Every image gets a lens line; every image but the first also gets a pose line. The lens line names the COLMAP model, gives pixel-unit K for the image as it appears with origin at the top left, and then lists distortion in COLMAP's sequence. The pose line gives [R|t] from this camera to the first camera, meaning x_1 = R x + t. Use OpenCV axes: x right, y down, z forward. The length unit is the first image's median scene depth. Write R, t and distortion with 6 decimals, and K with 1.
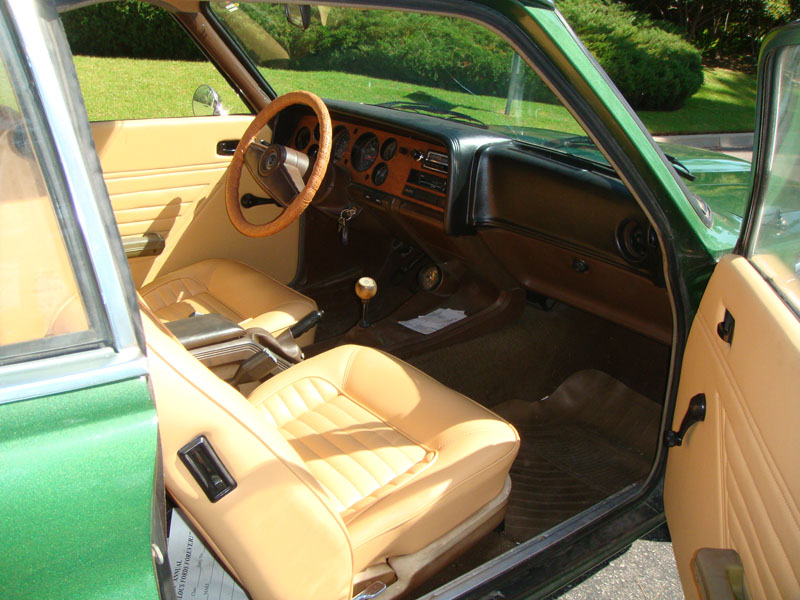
lens RADIAL K [[781.3, 0, 400.1], [0, 781.3, 301.2], [0, 0, 1]] dist [-0.086073, 0.000000]
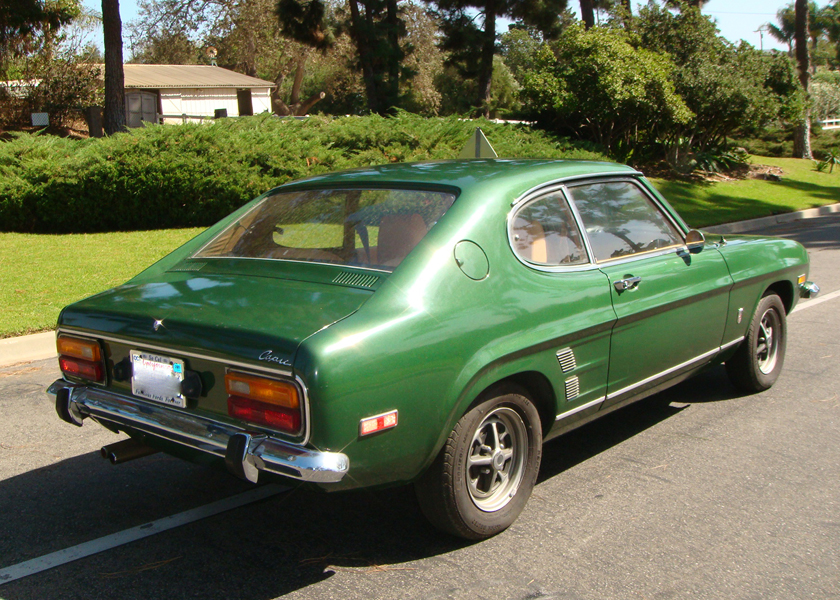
lens RADIAL K [[944.9, 0, 418.6], [0, 944.9, 296.5], [0, 0, 1]] dist [-0.113610, 0.000000]
pose [[0.980575, -0.127064, 0.149421, -0.149126], [0.154340, 0.969961, -0.188030, 0.075947], [-0.121041, 0.207439, 0.970731, -0.282225]]
